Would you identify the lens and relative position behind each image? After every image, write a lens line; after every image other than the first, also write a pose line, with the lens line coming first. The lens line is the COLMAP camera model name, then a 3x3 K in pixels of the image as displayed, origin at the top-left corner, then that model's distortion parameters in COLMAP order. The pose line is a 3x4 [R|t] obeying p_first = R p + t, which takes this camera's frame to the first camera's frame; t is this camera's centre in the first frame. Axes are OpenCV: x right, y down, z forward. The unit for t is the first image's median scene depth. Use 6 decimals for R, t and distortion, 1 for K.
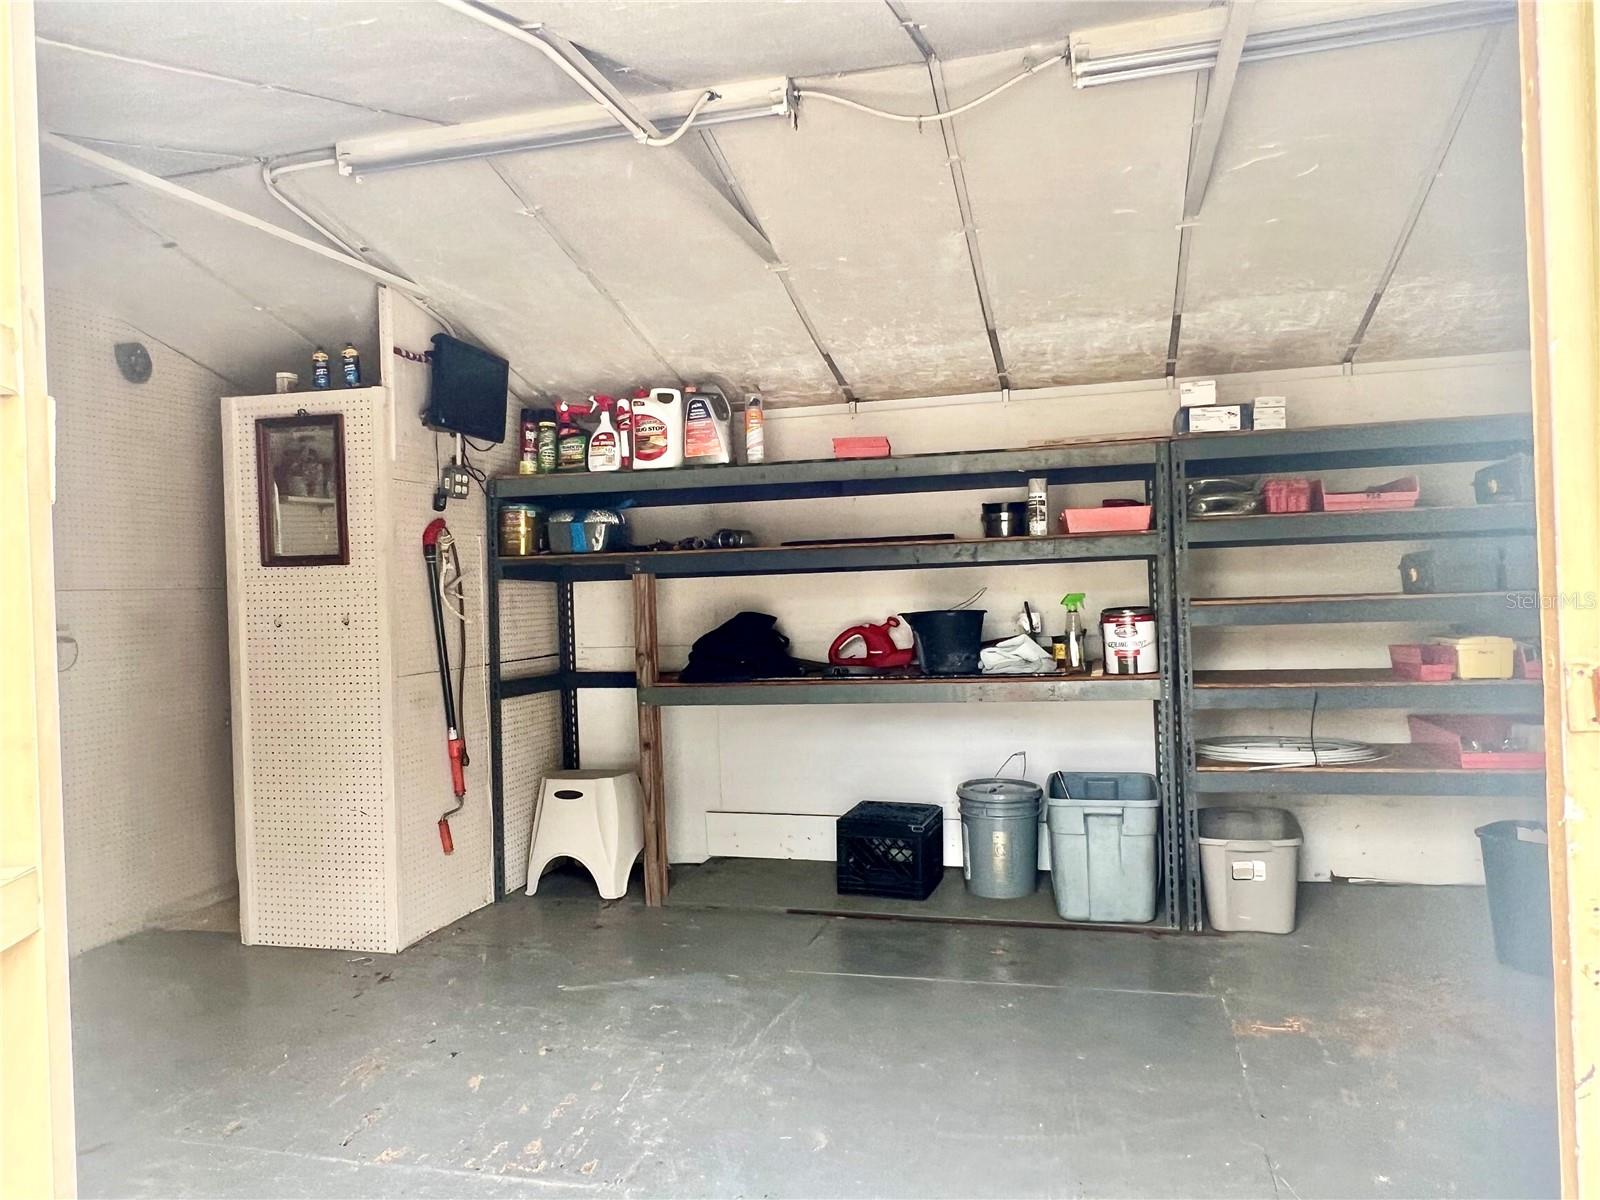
lens RADIAL K [[1119.4, 0, 800.0], [0, 1119.4, 600.0], [0, 0, 1]] dist [-0.004056, -0.001370]
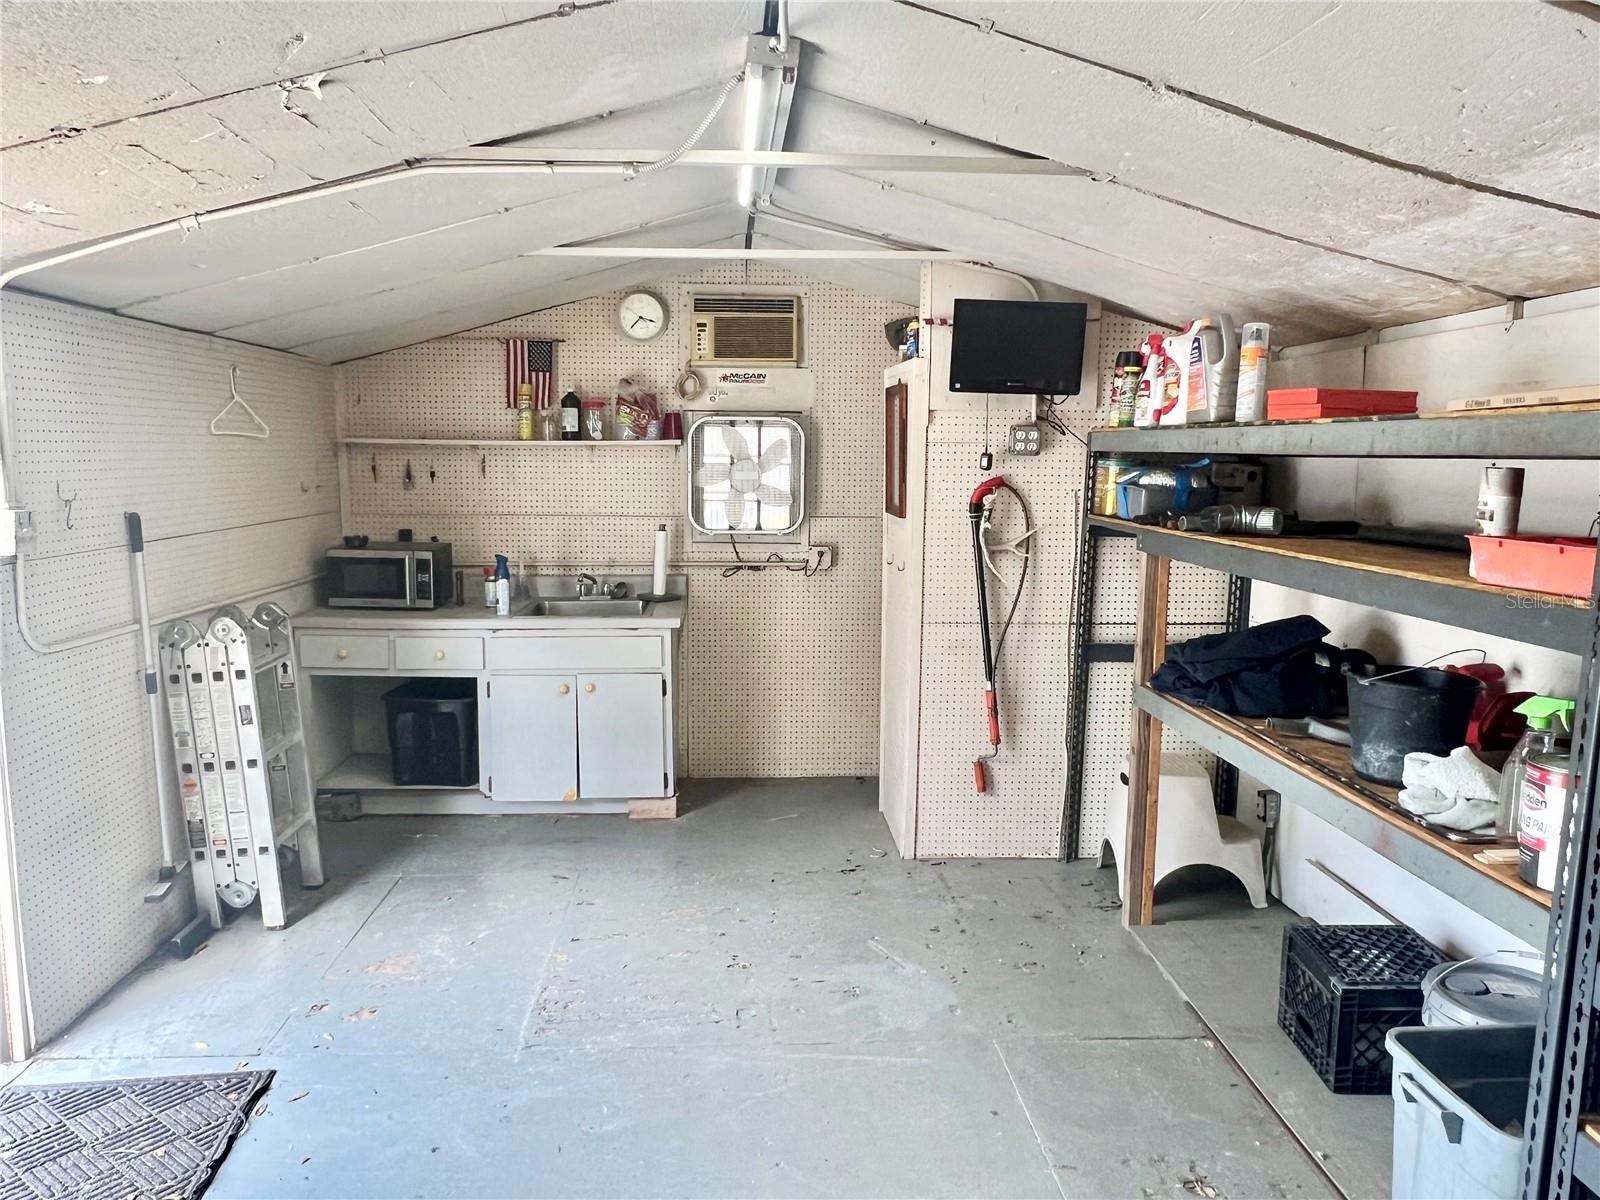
lens RADIAL K [[1119.4, 0, 800.0], [0, 1119.4, 600.0], [0, 0, 1]] dist [-0.004056, -0.001370]
pose [[0.312292, 0.160129, -0.936393, 0.599040], [-0.032535, 0.986916, 0.157918, -0.116944], [0.949429, -0.018851, 0.313416, 0.507786]]
